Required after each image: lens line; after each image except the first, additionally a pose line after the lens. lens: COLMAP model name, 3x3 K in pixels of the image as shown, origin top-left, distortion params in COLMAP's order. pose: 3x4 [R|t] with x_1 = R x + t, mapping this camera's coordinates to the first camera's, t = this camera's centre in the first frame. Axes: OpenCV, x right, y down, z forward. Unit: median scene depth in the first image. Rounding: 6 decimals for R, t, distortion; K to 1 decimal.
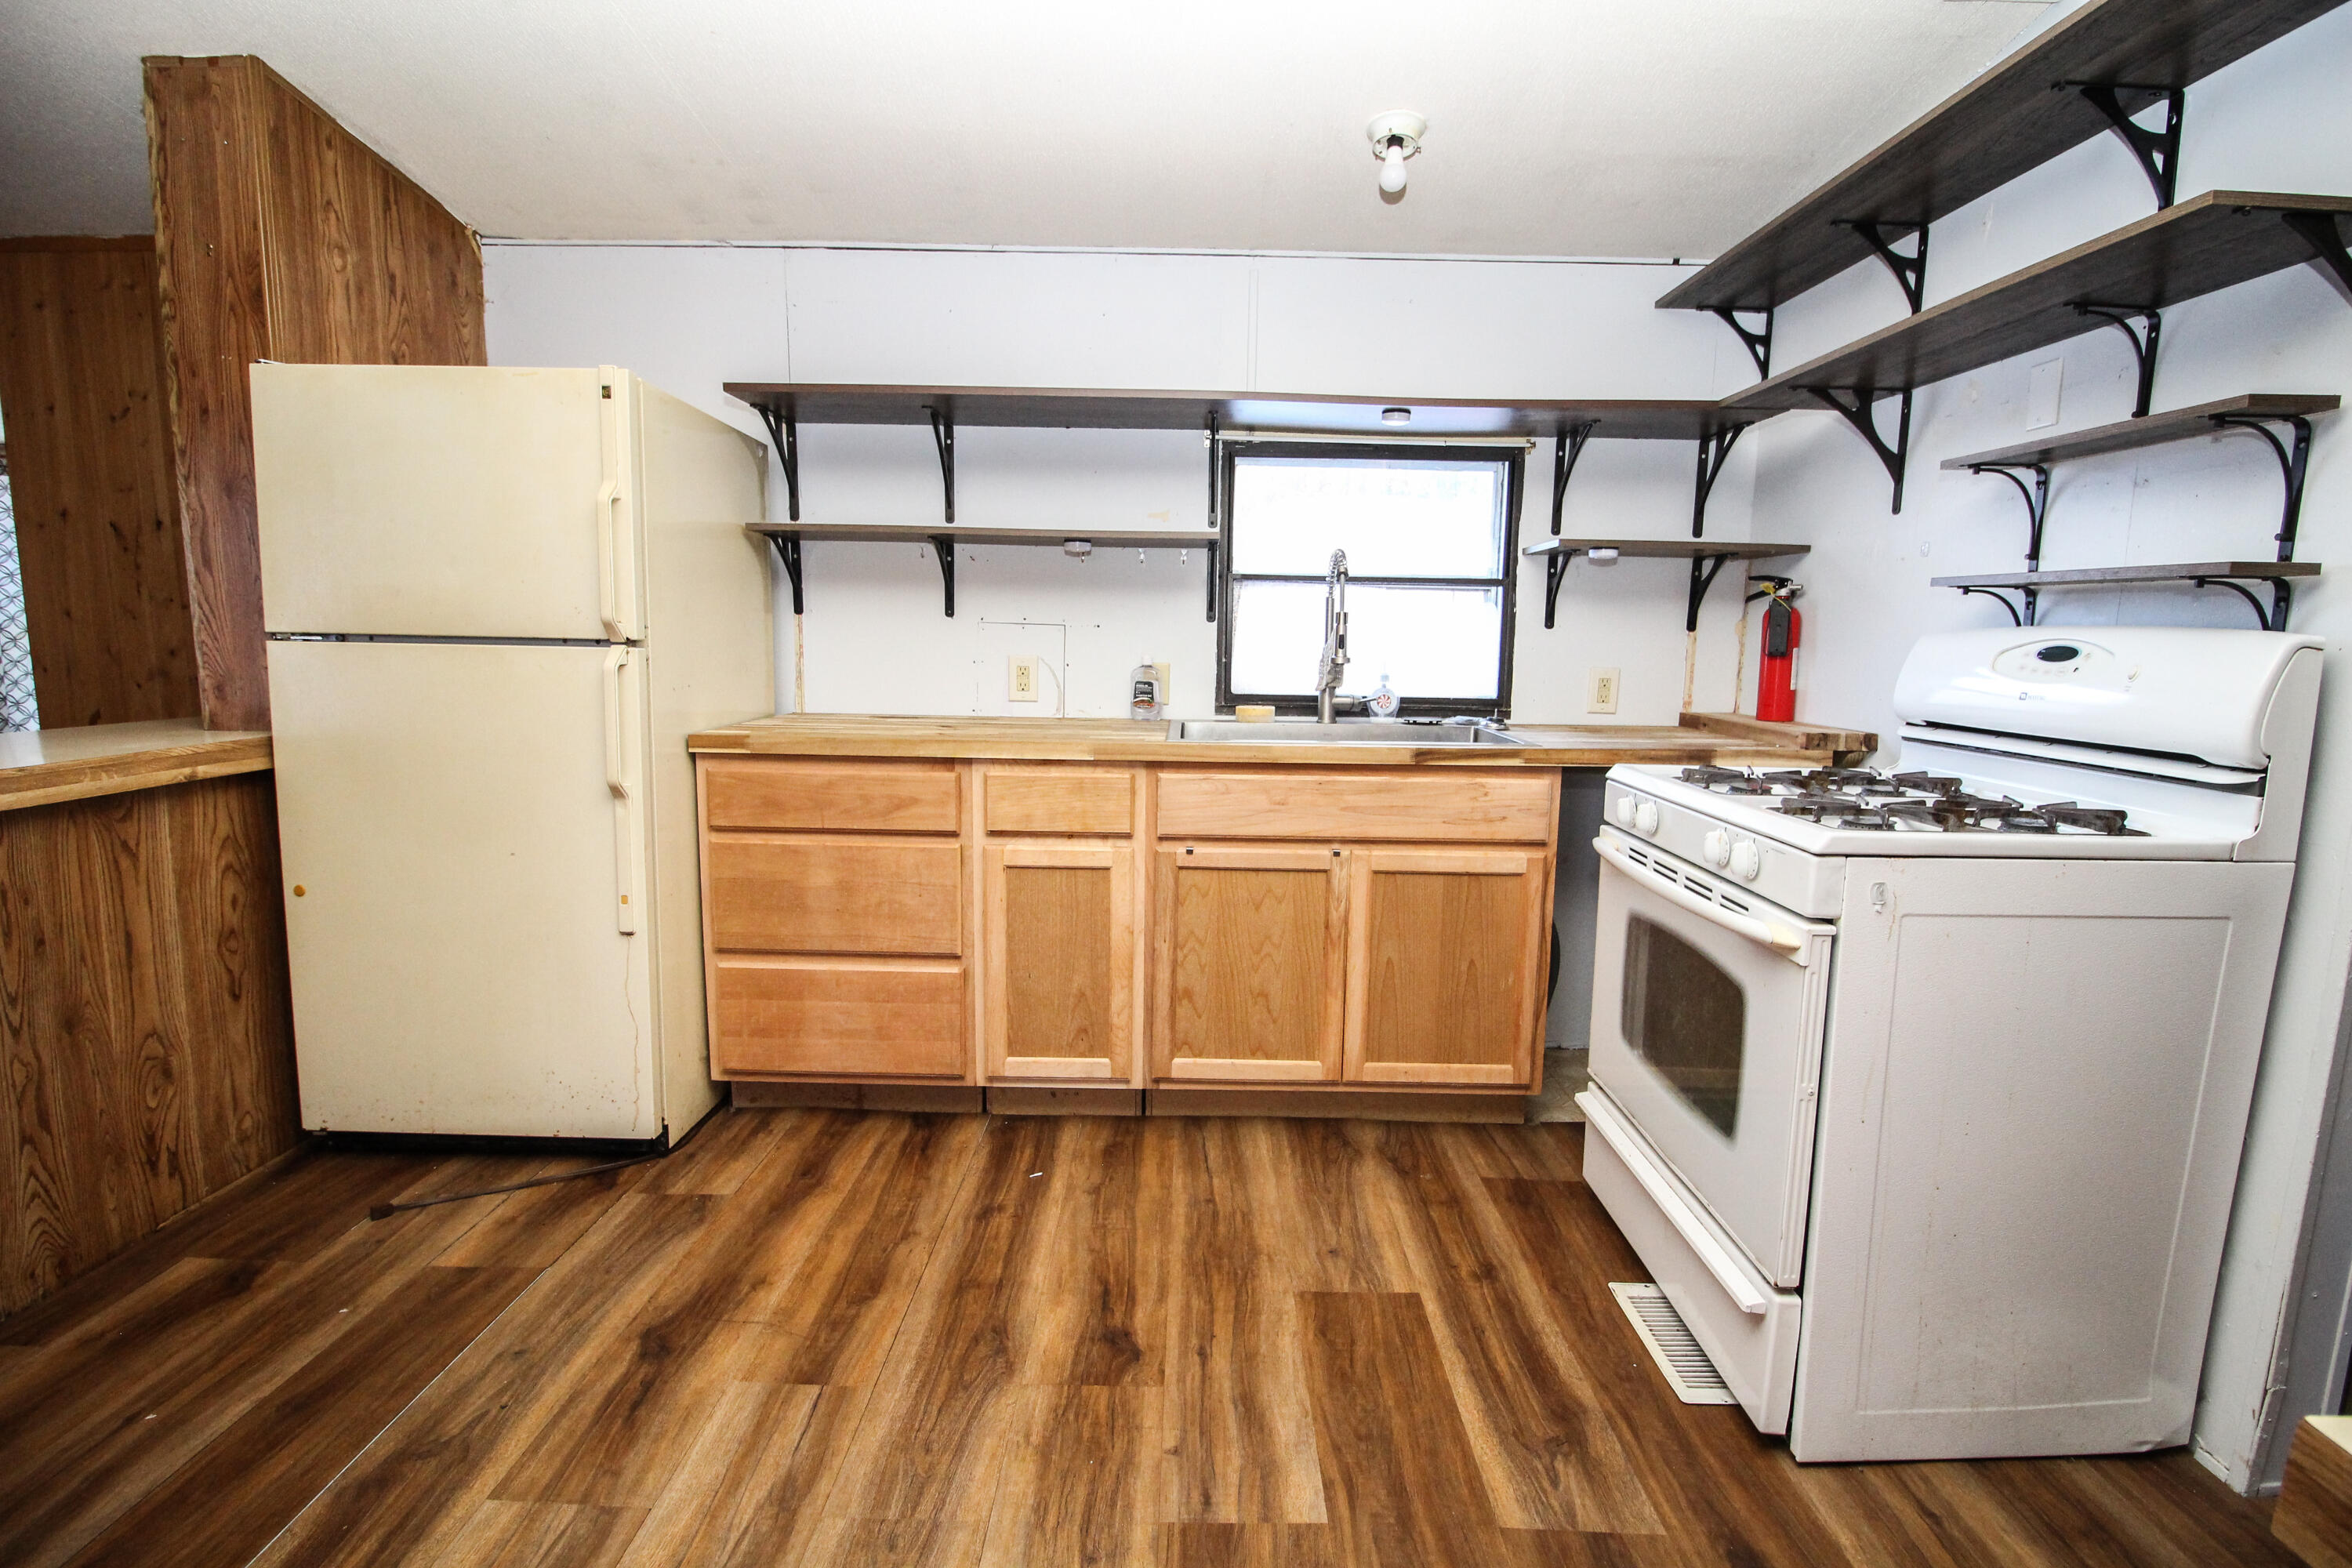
lens RADIAL K [[1094.5, 0, 1181.7], [0, 1094.5, 781.0], [0, 0, 1]] dist [0.000519, -0.011689]
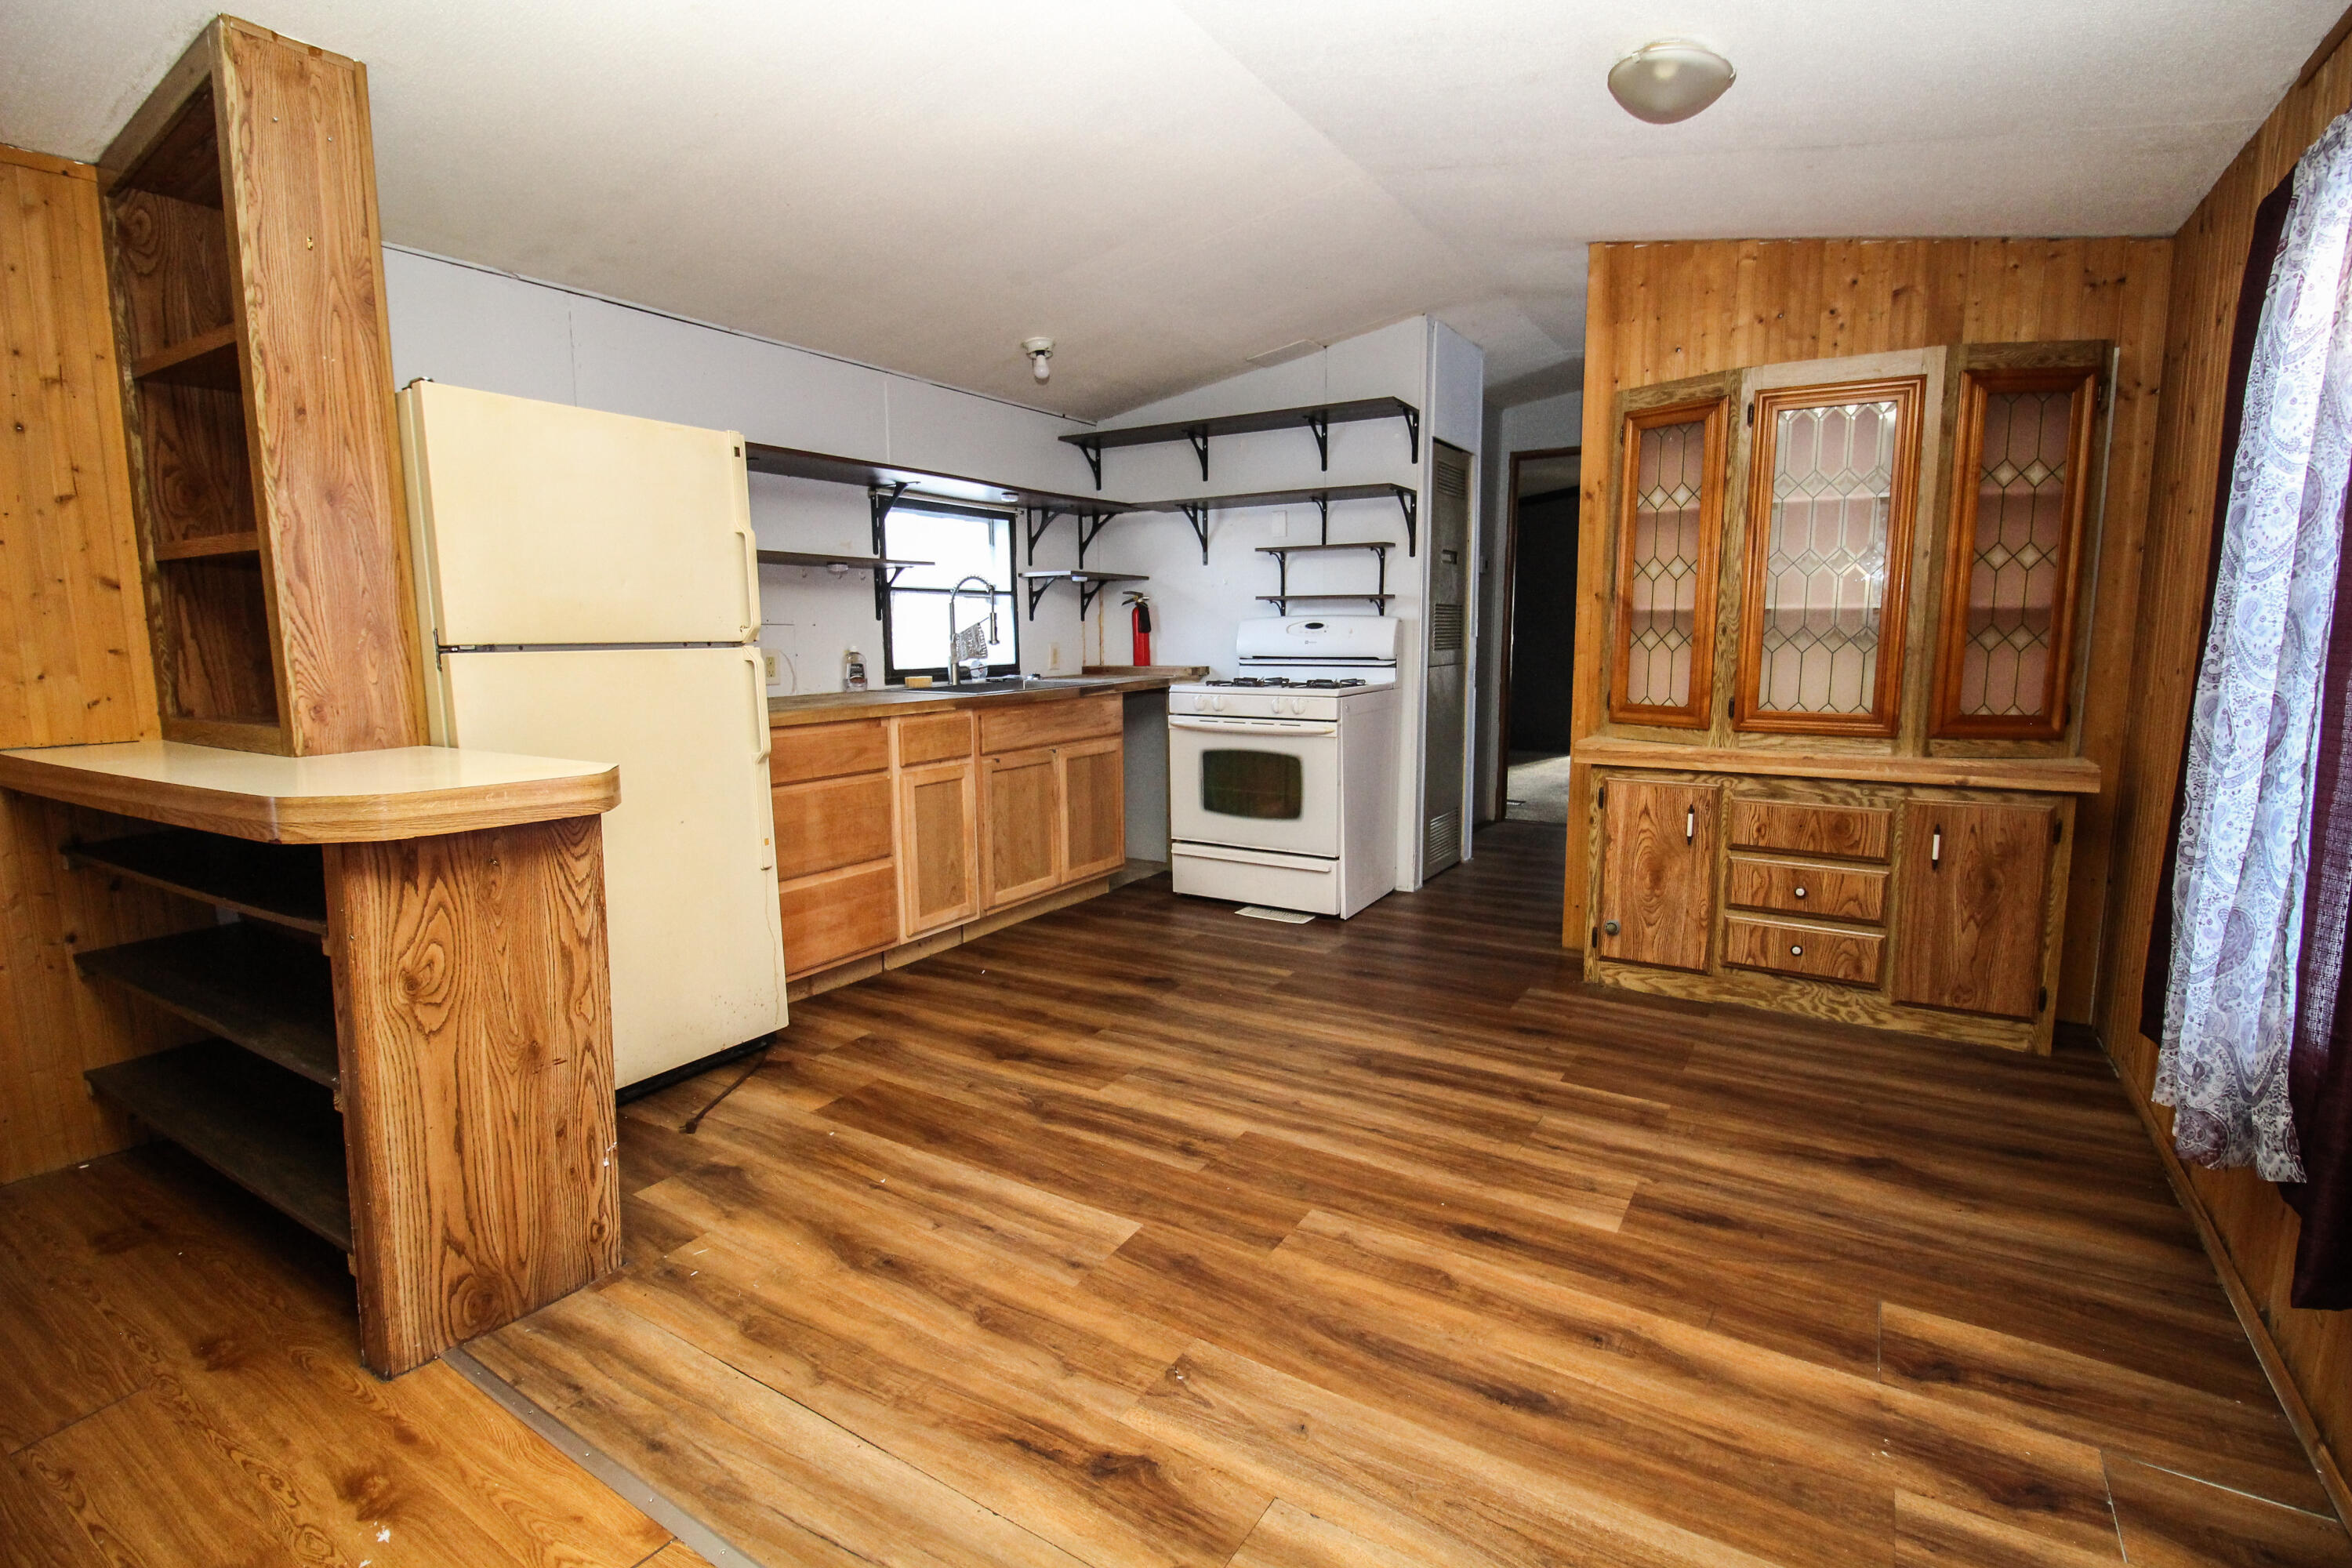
lens RADIAL K [[1094.5, 0, 1188.5], [0, 1094.5, 775.7], [0, 0, 1]] dist [0.000519, -0.011689]
pose [[0.520456, -0.136657, 0.842882, -1.323006], [0.134157, 0.987938, 0.077336, -0.001678], [-0.843284, 0.072829, 0.532512, -0.115421]]
